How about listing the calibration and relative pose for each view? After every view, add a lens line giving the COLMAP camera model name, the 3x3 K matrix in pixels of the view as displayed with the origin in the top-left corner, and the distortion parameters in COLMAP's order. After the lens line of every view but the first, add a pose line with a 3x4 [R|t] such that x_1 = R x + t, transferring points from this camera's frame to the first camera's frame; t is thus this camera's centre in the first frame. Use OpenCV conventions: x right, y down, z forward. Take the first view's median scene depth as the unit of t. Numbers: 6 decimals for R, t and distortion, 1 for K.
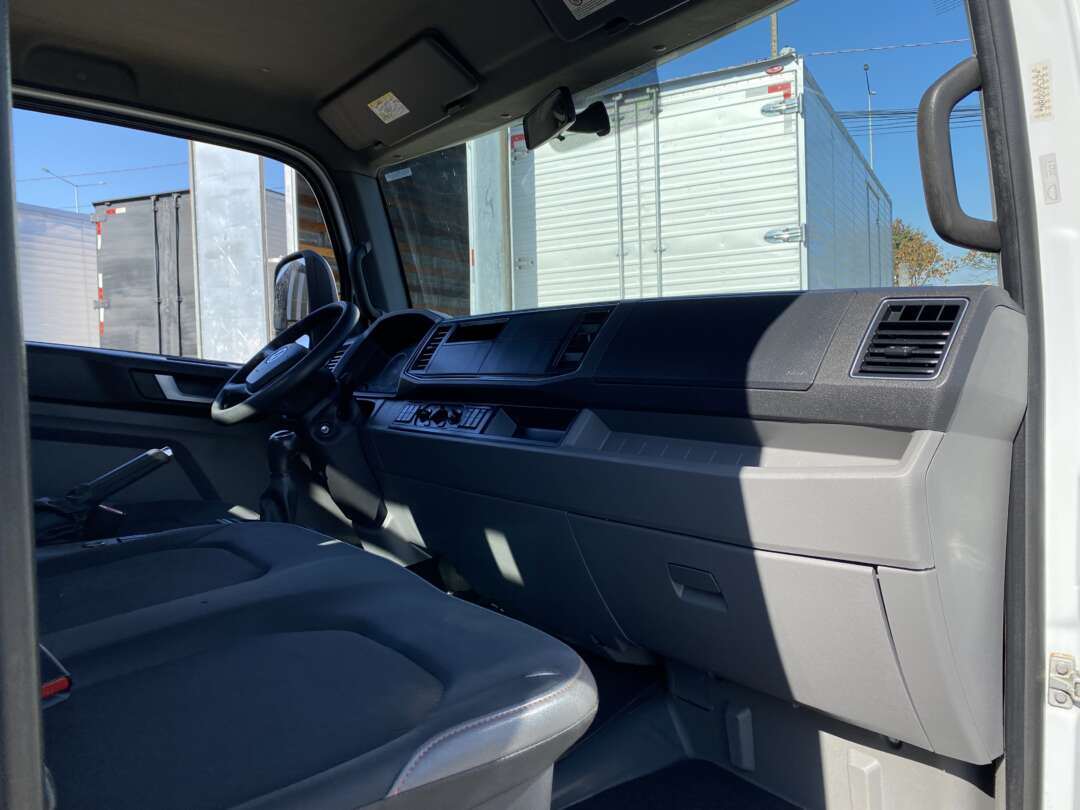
lens RADIAL K [[807.8, 0, 540.0], [0, 807.8, 405.0], [0, 0, 1]] dist [0.012883, -0.002627]
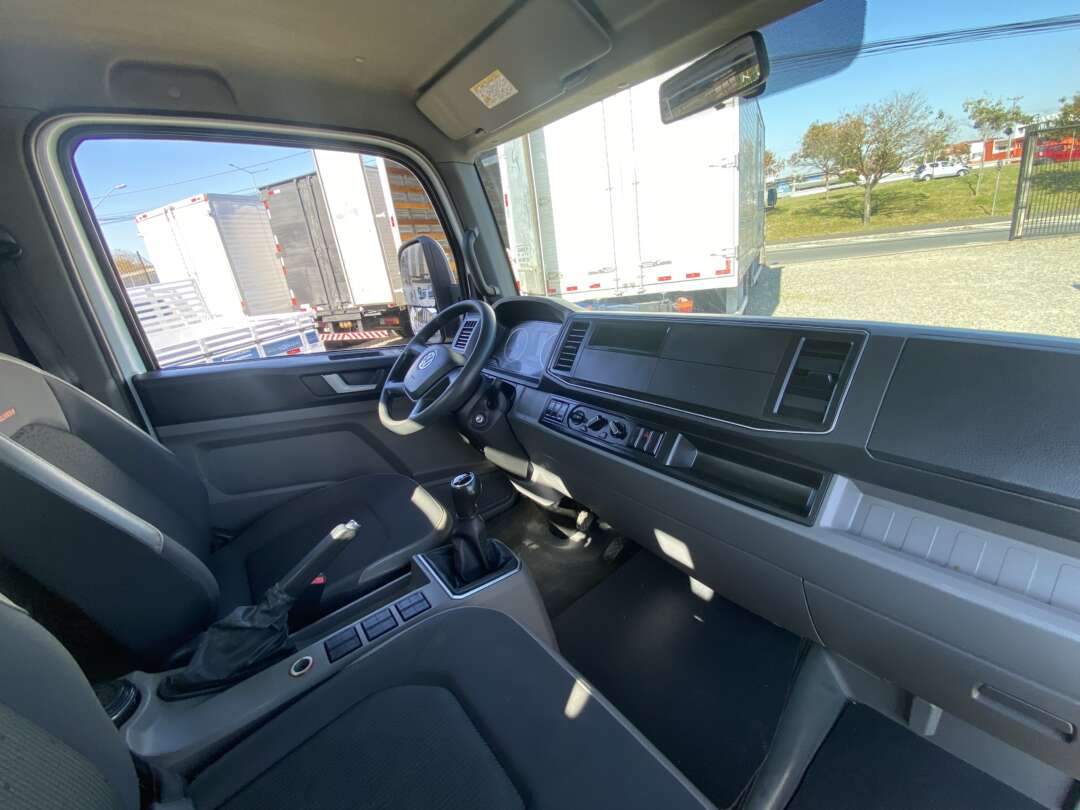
lens RADIAL K [[429.0, 0, 540.0], [0, 429.0, 405.0], [0, 0, 1]] dist [0.009454, -0.015747]
pose [[0.994810, -0.099119, -0.022983, -0.135545], [0.101542, 0.952776, 0.286194, -0.129222], [-0.006470, -0.287043, 0.957896, 0.346883]]
